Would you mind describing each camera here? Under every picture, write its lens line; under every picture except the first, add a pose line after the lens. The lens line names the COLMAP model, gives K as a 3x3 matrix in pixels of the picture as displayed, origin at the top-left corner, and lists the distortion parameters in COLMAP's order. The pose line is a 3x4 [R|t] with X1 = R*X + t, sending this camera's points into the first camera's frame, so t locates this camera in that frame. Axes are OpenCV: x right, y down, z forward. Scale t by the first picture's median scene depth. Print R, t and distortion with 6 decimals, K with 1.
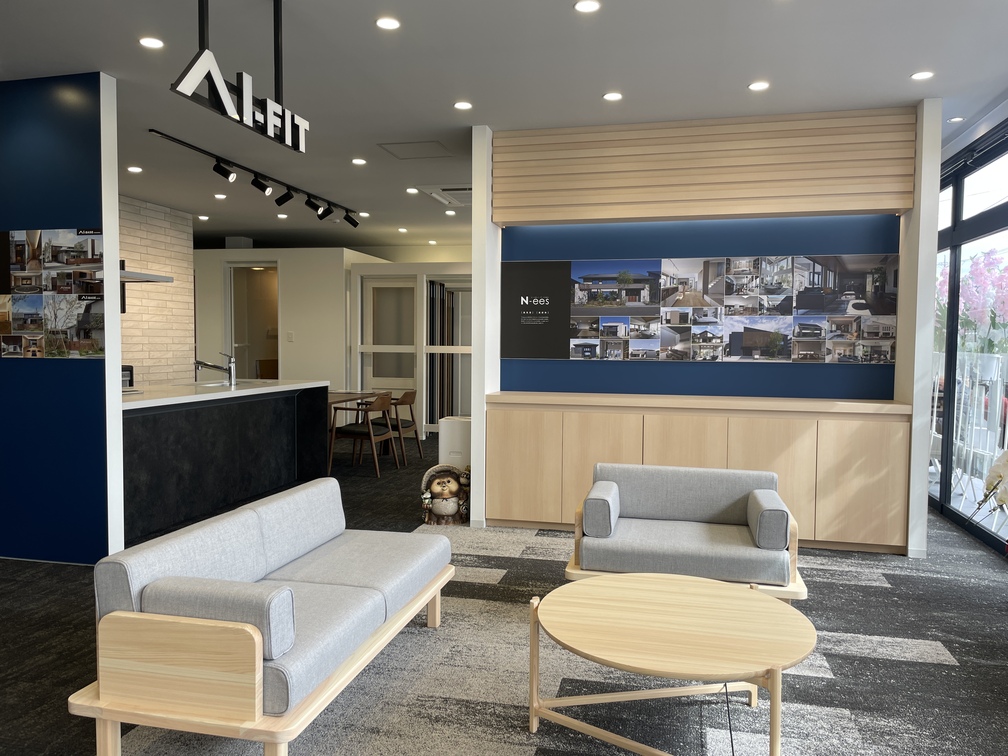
lens RADIAL K [[775.2, 0, 504.0], [0, 775.2, 378.0], [0, 0, 1]] dist [0.084089, -0.123833]
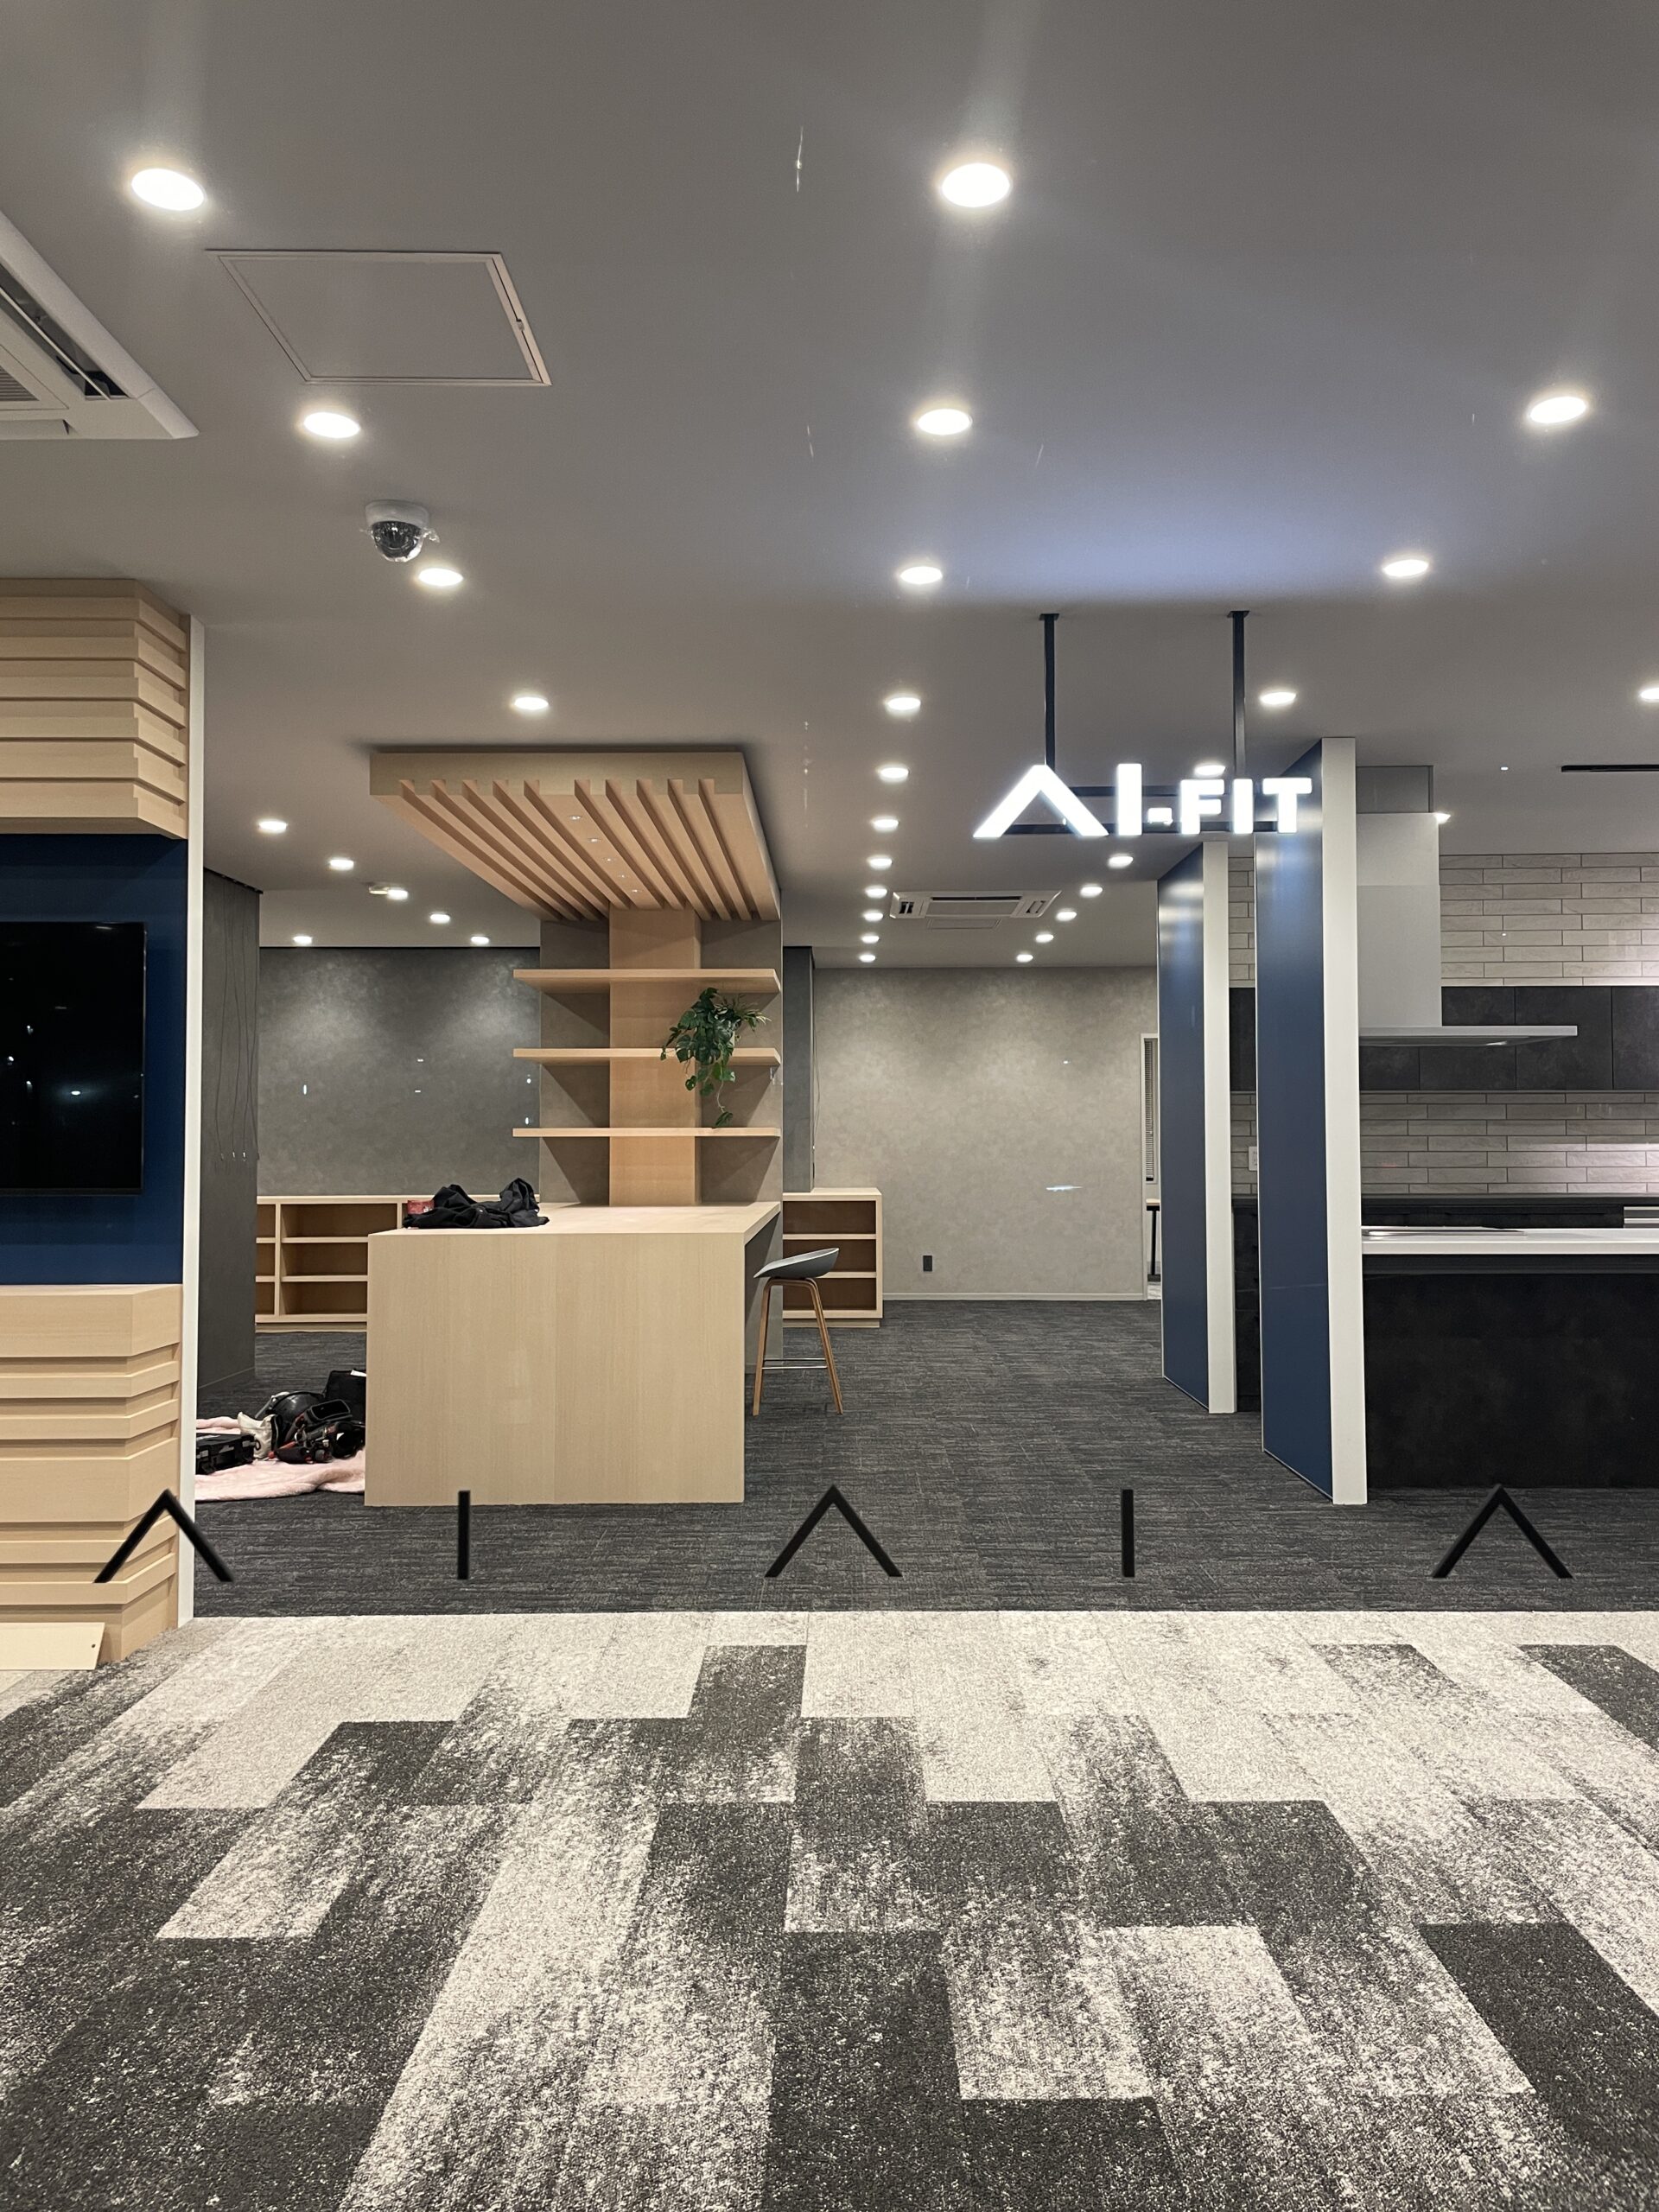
lens RADIAL K [[1701.2, 0, 829.5], [0, 1701.2, 1106.0], [0, 0, 1]] dist [0.084089, -0.123833]
pose [[0.205070, -0.032448, -0.978209, 0.816075], [-0.040321, 0.998322, -0.041568, -0.004325], [0.977916, 0.047967, 0.203418, 0.323044]]
